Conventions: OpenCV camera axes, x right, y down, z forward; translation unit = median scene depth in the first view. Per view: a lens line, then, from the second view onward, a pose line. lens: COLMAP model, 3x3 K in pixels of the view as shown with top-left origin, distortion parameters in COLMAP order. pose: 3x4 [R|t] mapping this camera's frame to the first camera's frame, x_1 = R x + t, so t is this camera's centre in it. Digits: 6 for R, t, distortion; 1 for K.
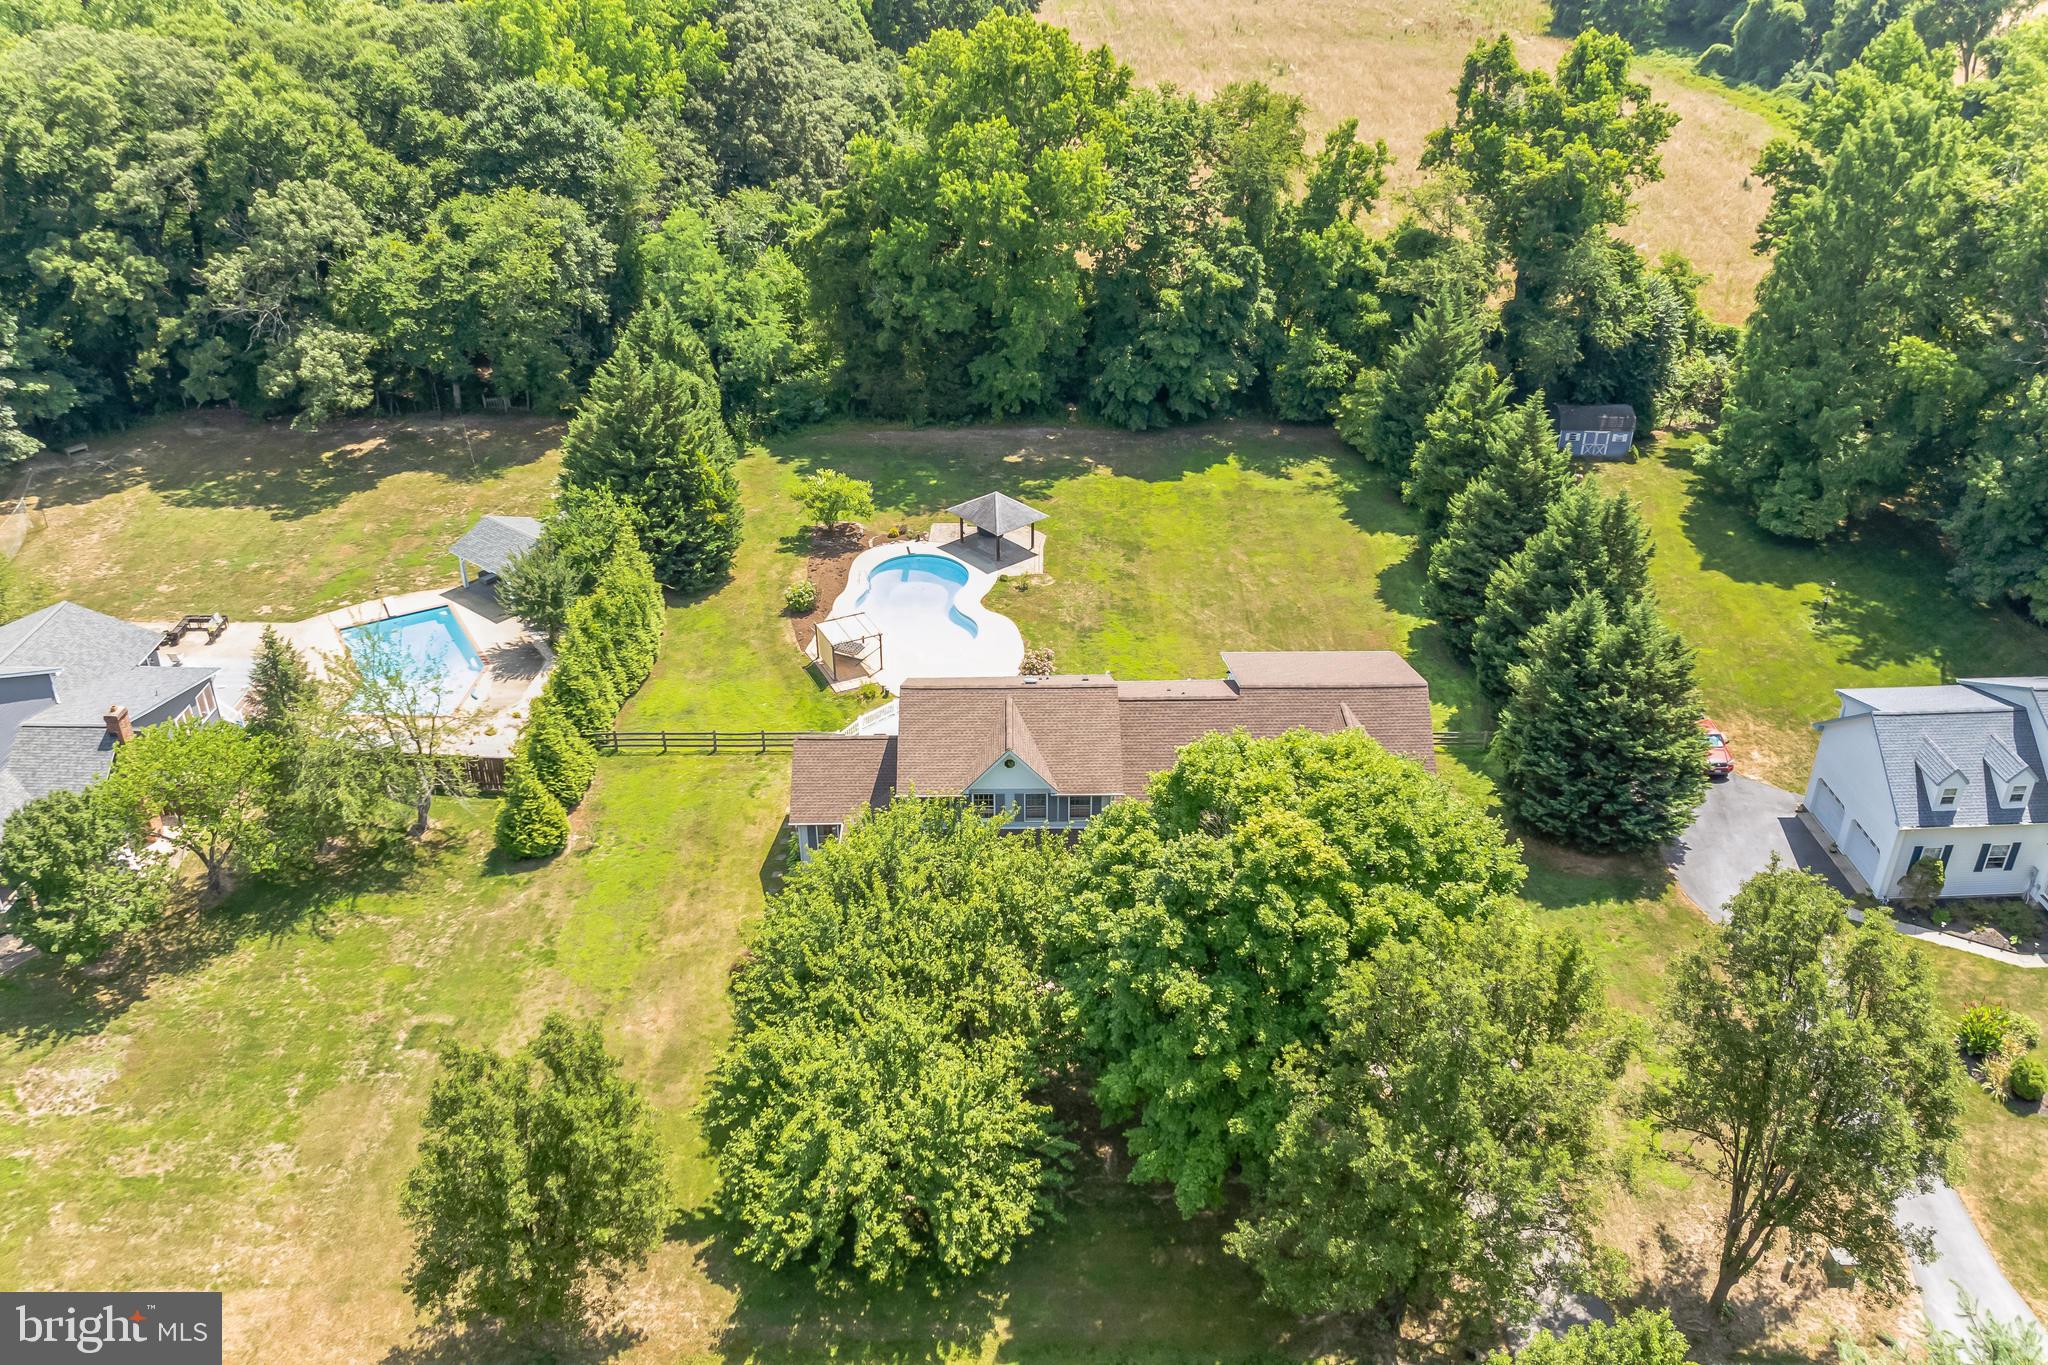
lens RADIAL K [[1682.0, 0, 1024.0], [0, 1682.0, 682.5], [0, 0, 1]] dist [0.002348, 0.000320]
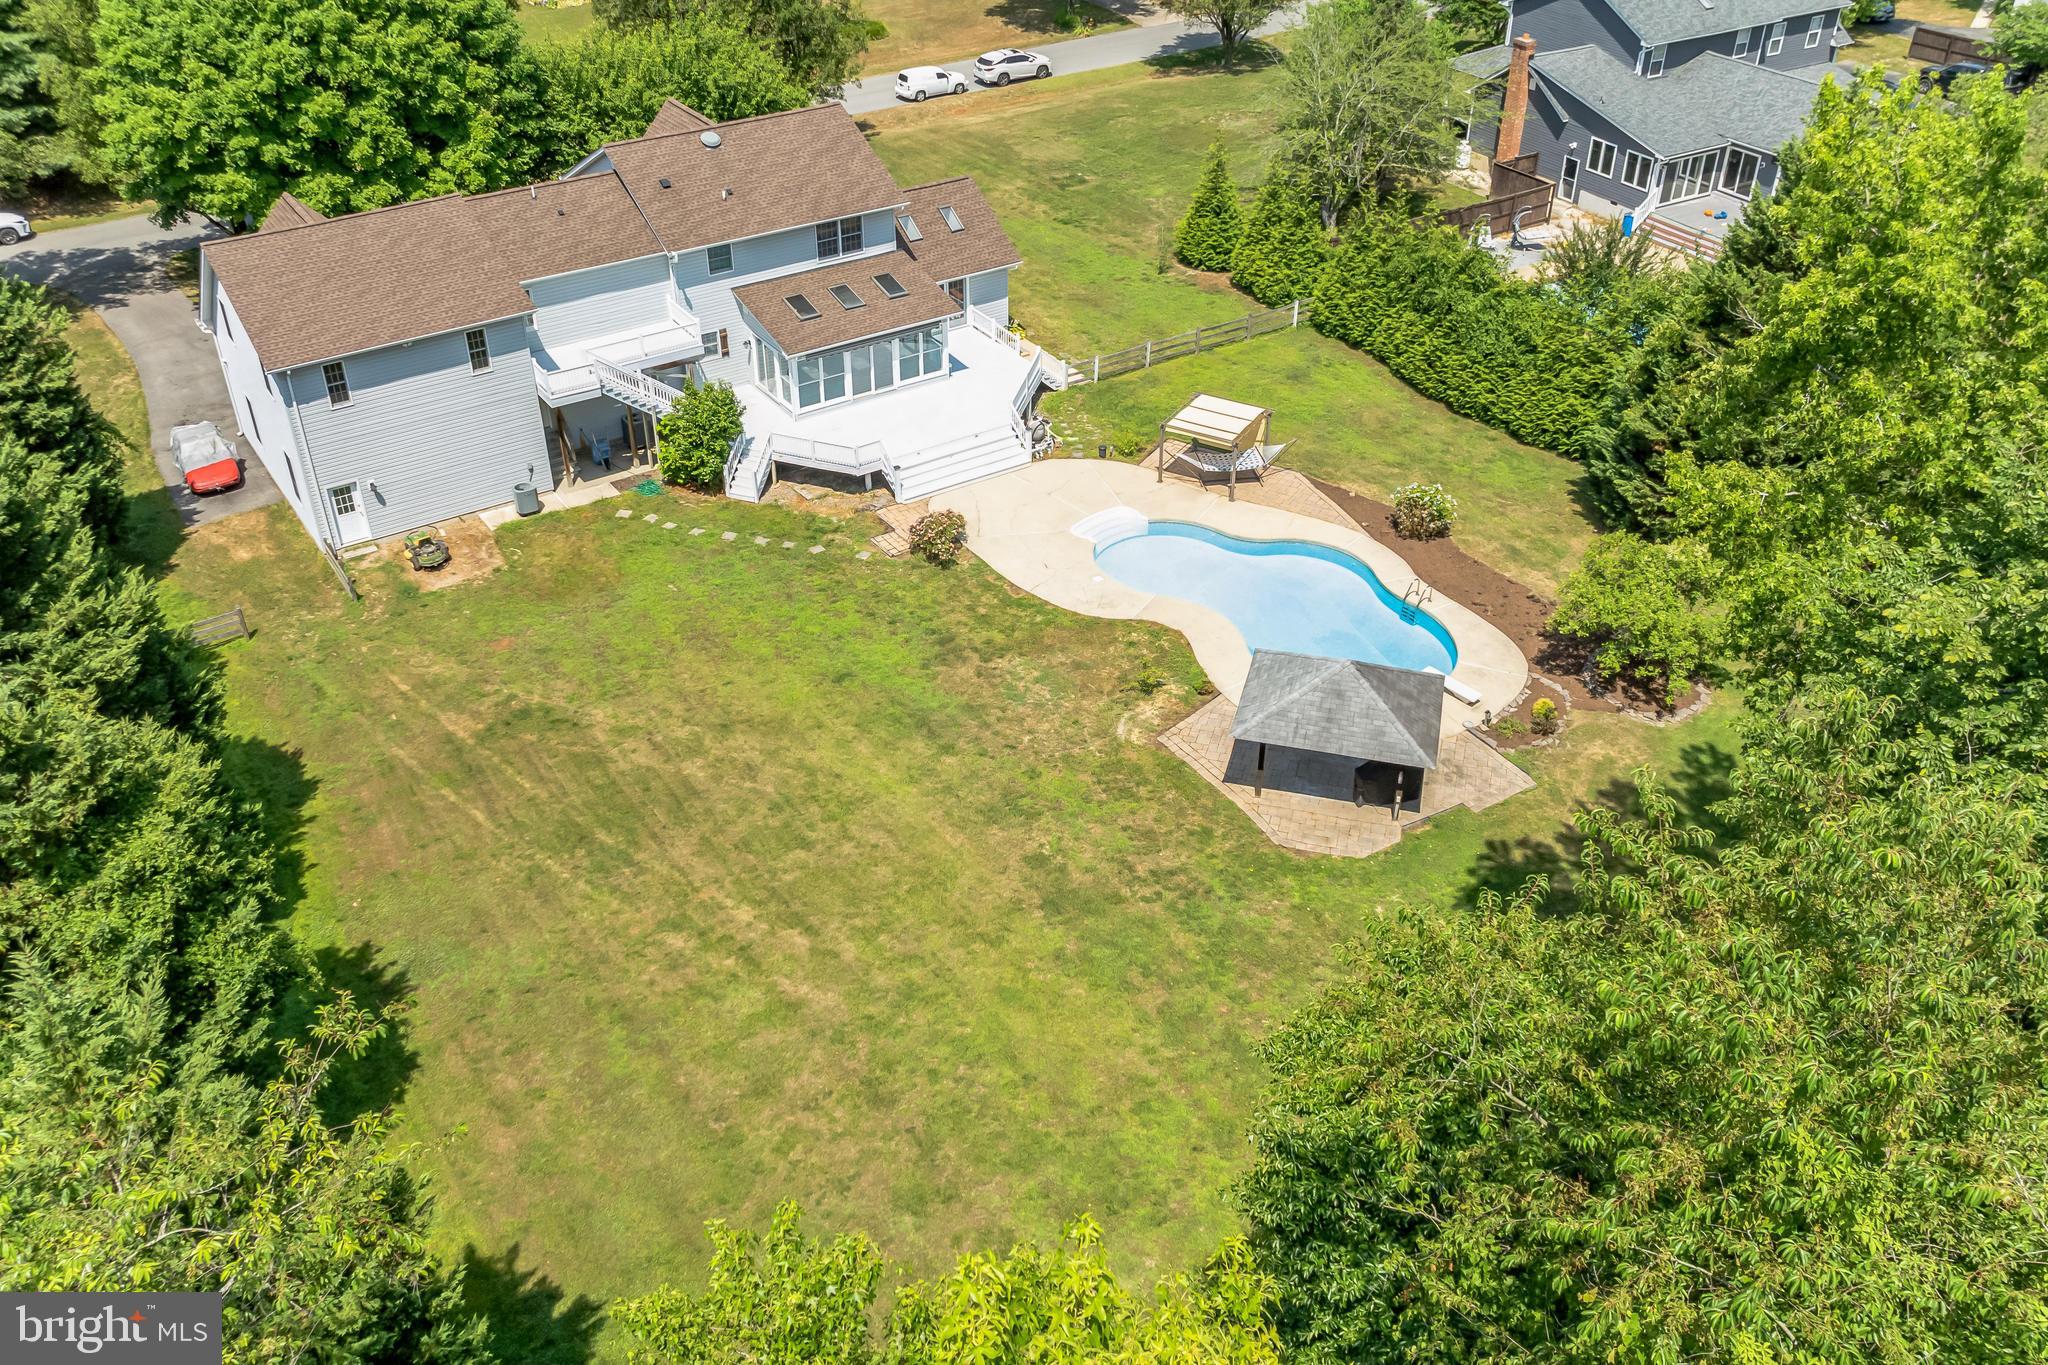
lens RADIAL K [[1759.6, 0, 1056.1], [0, 1759.6, 684.0], [0, 0, 1]] dist [-0.053213, -0.003986]
pose [[-0.833972, 0.308474, -0.457532, 0.237678], [-0.278023, 0.481322, 0.831284, -0.443089], [0.476649, 0.820471, -0.315646, 1.095996]]
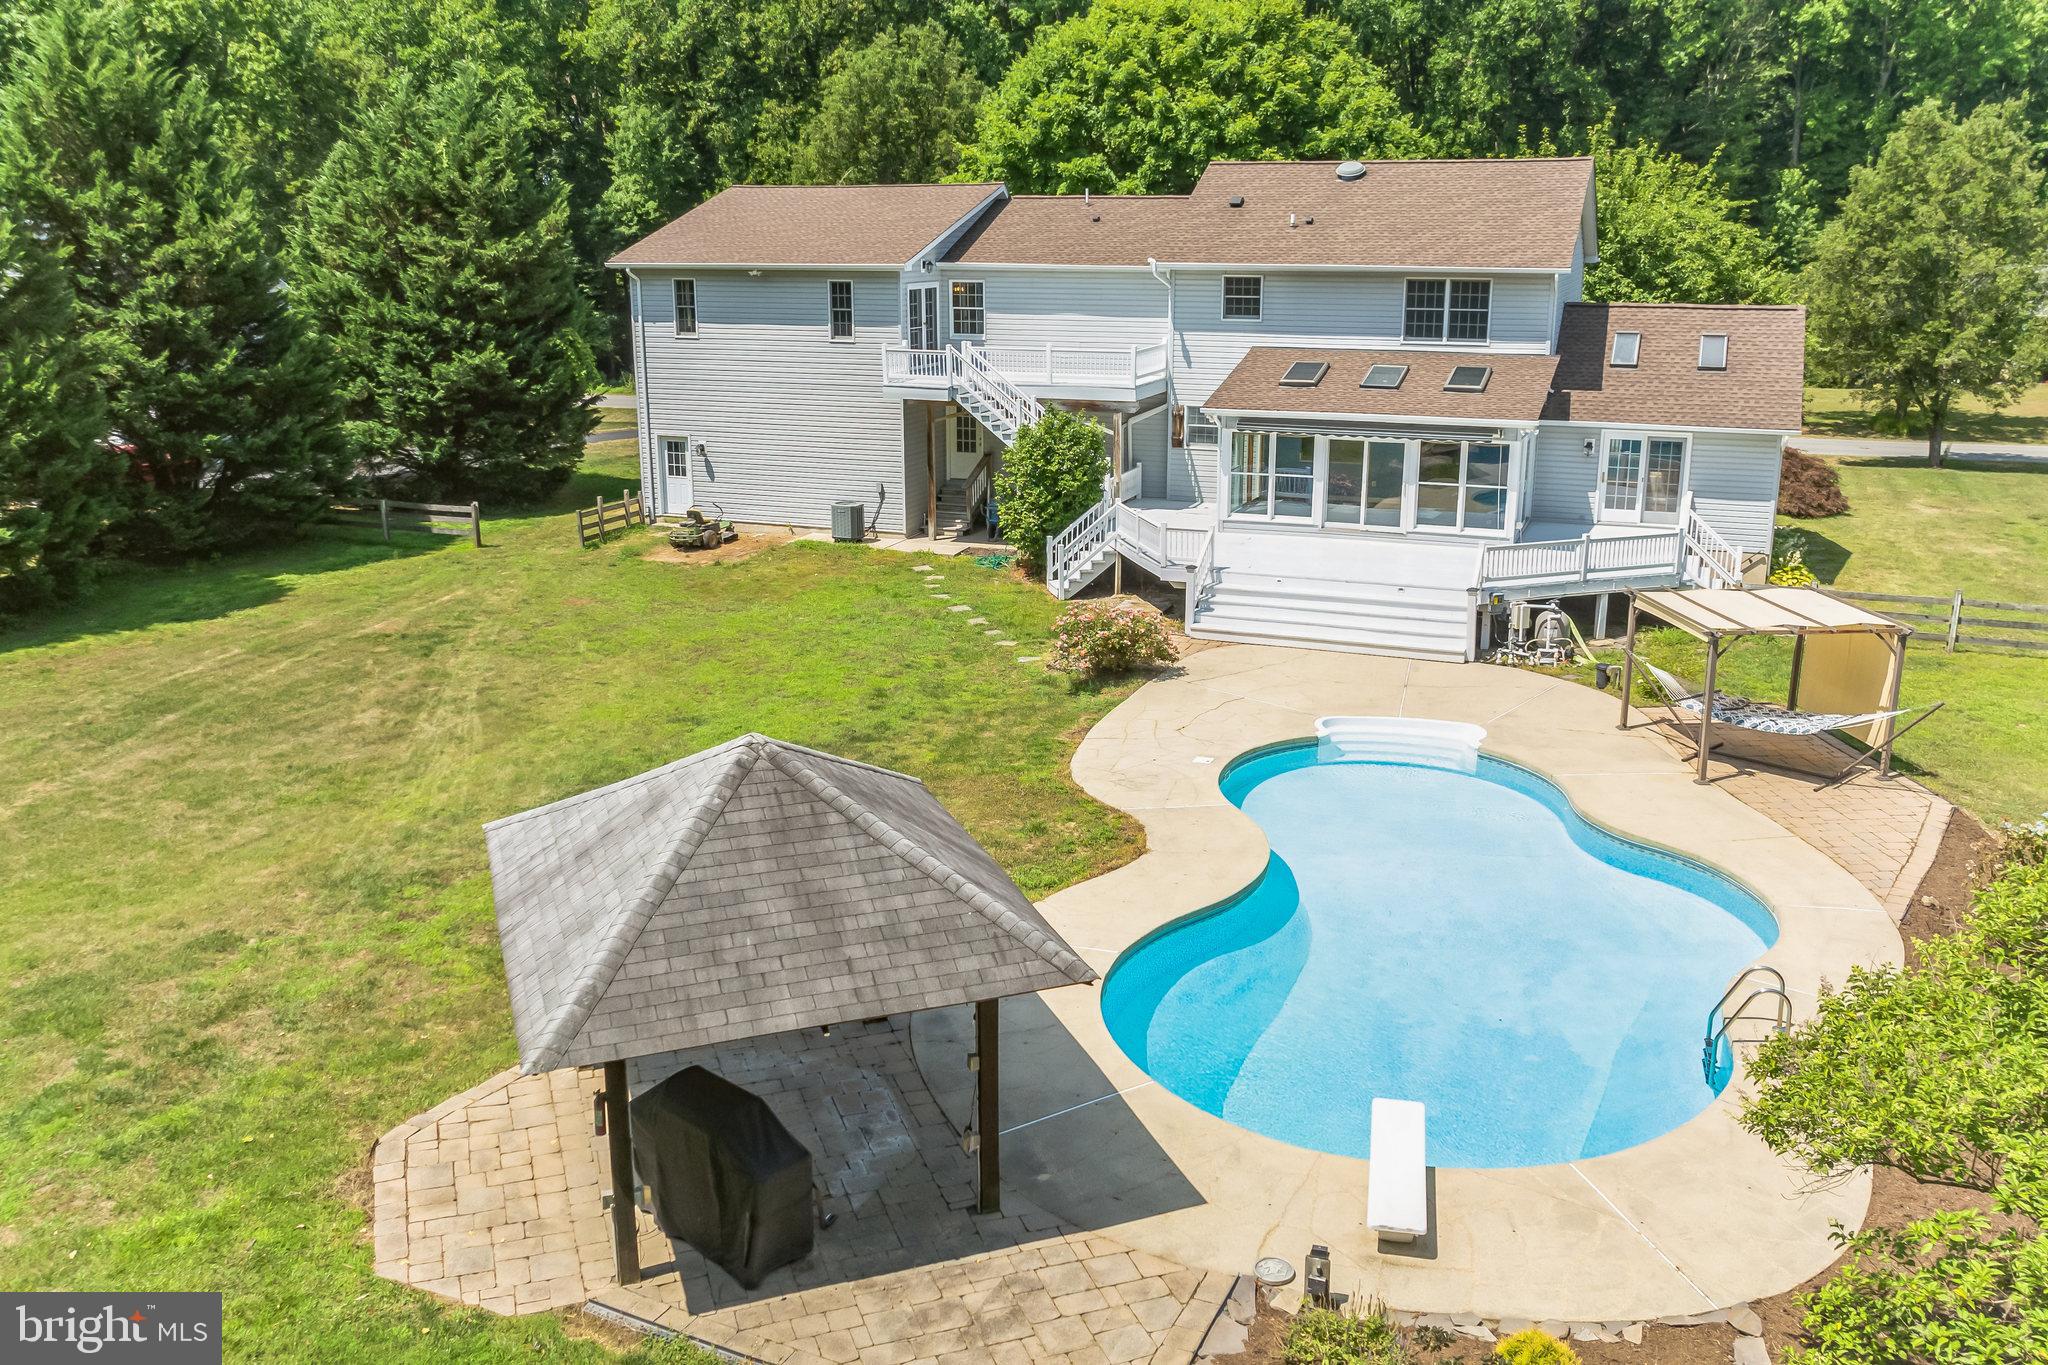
lens RADIAL K [[1715.2, 0, 1024.0], [0, 1715.2, 682.5], [0, 0, 1]] dist [-0.023793, -0.001306]
pose [[-0.919154, -0.095006, 0.382269, -0.087667], [0.200788, 0.721917, 0.662208, -0.199591], [-0.338880, 0.685426, -0.644477, 1.066874]]
